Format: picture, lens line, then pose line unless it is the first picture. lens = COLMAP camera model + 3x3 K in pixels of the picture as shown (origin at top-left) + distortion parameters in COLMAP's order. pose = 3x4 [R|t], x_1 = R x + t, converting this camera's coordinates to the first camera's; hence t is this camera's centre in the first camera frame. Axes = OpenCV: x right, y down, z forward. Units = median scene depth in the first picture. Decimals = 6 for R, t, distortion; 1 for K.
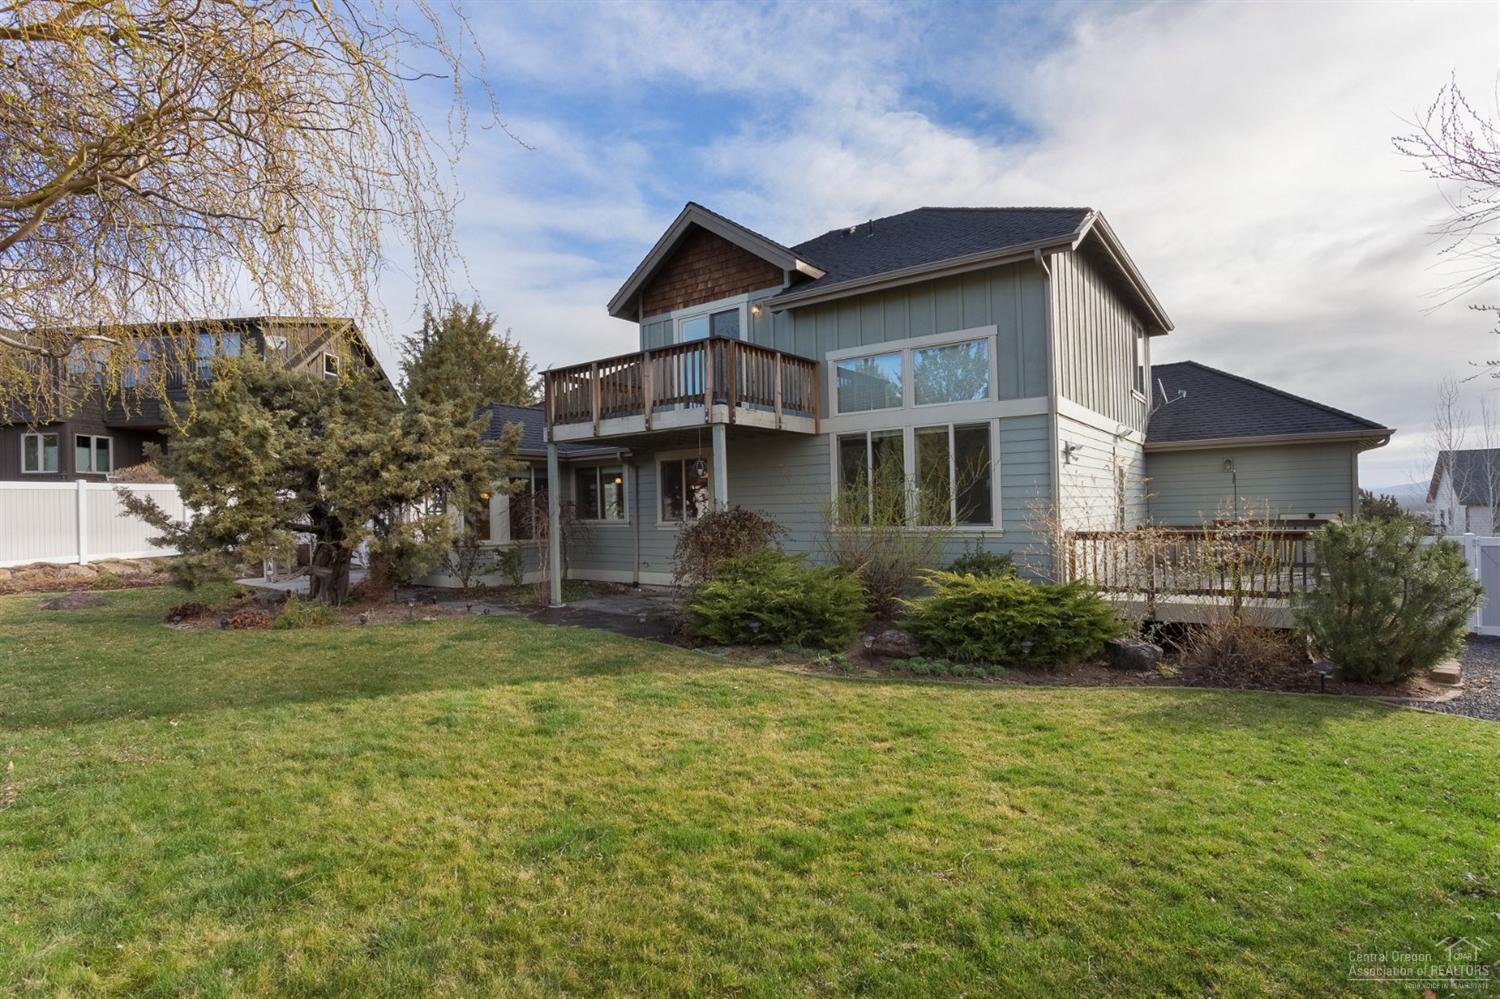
lens RADIAL K [[741.9, 0, 751.3], [0, 741.9, 501.6], [0, 0, 1]] dist [-0.029623, 0.001559]
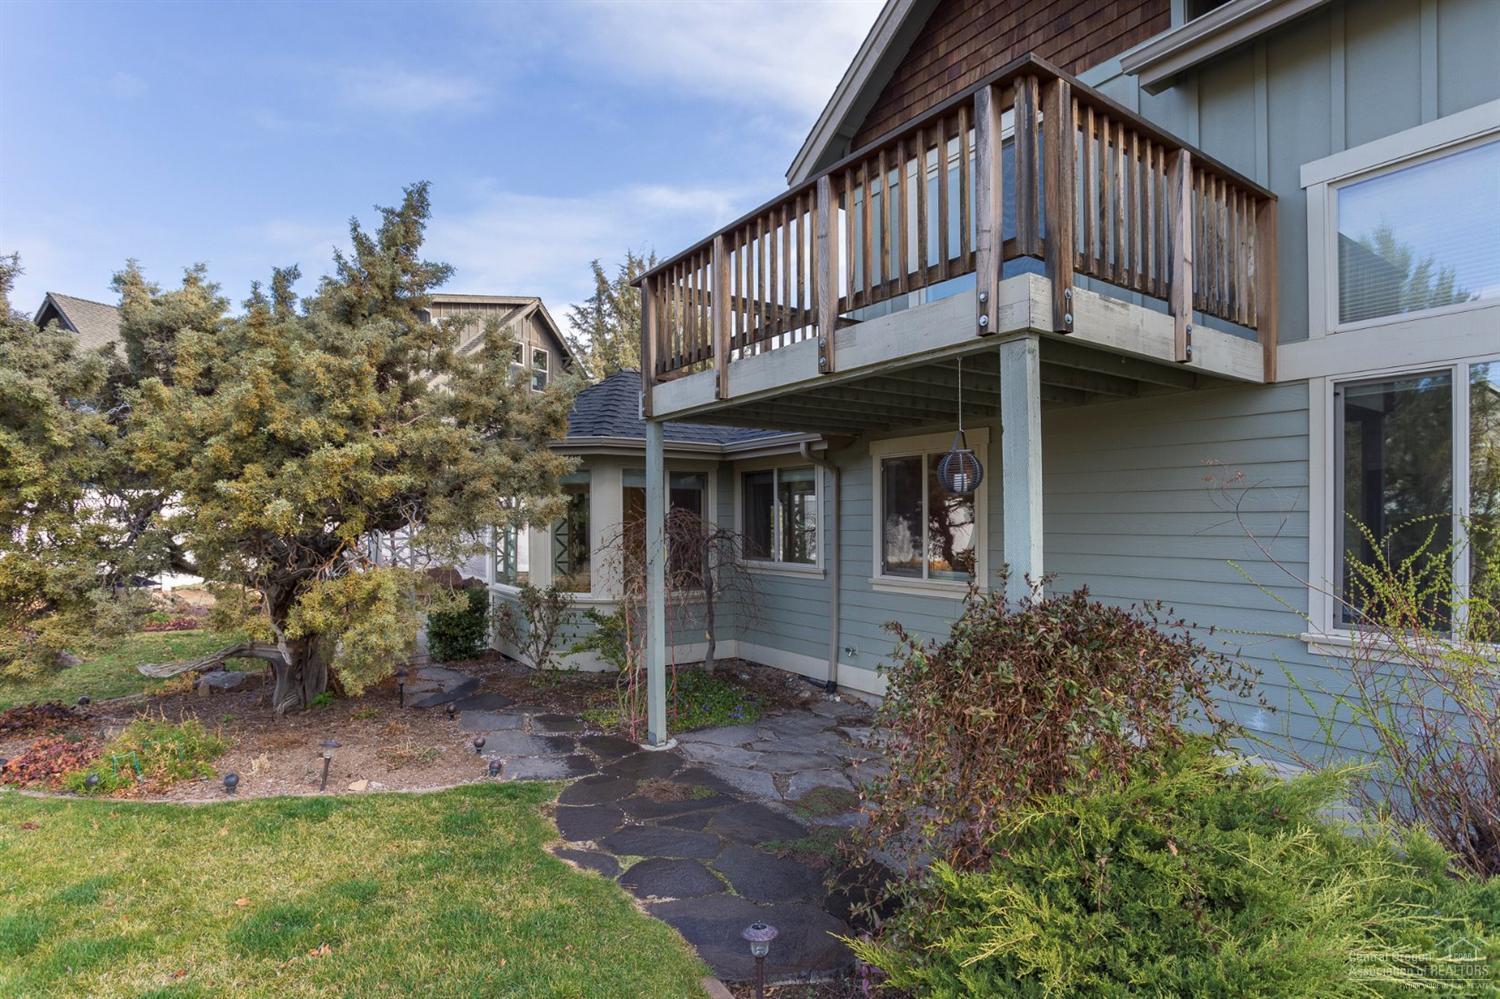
lens RADIAL K [[741.9, 0, 748.1], [0, 741.9, 512.7], [0, 0, 1]] dist [-0.029623, 0.001559]
pose [[0.940765, 0.017484, -0.338609, -0.039384], [-0.014875, 0.999836, 0.010297, -0.024267], [0.338734, -0.004650, 0.940871, 0.572451]]
